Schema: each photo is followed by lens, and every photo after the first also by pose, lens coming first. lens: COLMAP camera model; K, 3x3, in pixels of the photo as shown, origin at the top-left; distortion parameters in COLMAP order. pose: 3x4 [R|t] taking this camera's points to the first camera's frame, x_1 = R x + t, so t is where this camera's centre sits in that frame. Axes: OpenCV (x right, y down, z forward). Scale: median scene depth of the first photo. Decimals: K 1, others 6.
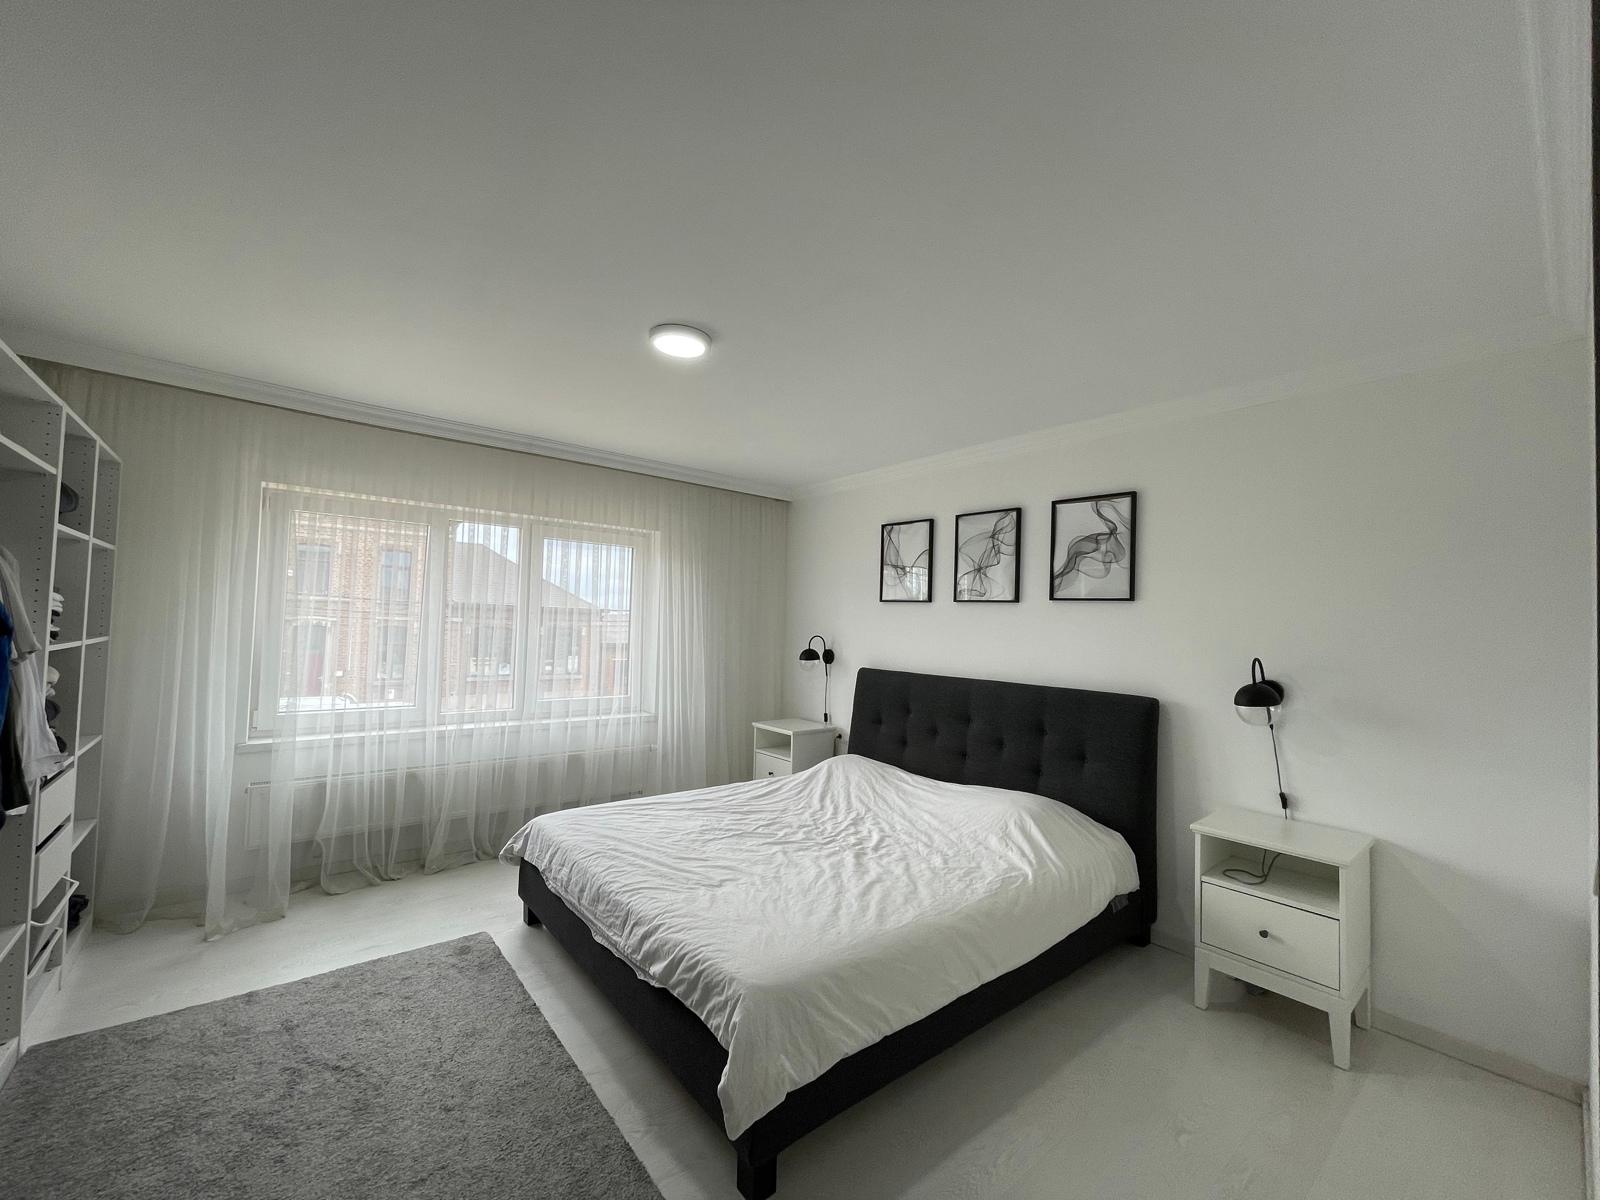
lens RADIAL K [[645.6, 0, 800.0], [0, 645.6, 600.0], [0, 0, 1]] dist [0.001005, 0.000364]
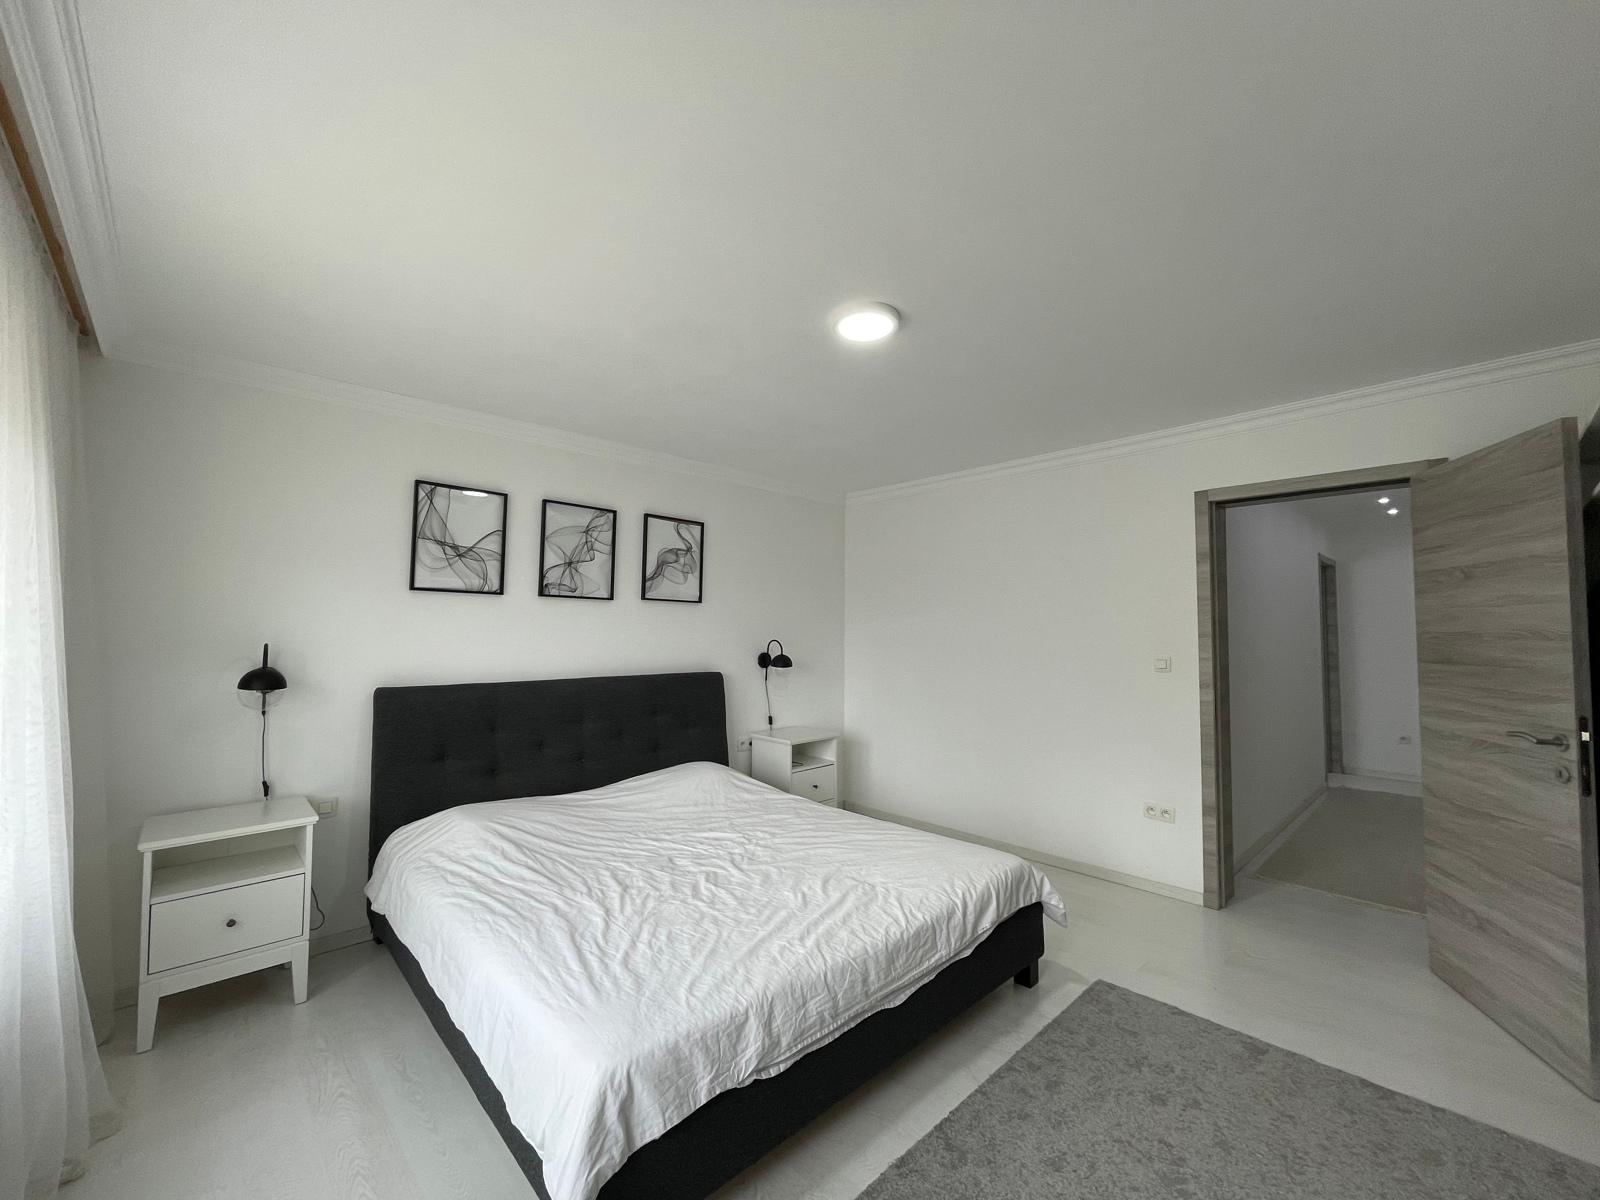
lens RADIAL K [[645.6, 0, 800.0], [0, 645.6, 600.0], [0, 0, 1]] dist [0.001005, 0.000364]
pose [[-0.064433, 0.012169, 0.997848, -0.773190], [-0.051079, 0.998575, -0.015477, 0.004562], [-0.996614, -0.051966, -0.063720, 0.796012]]
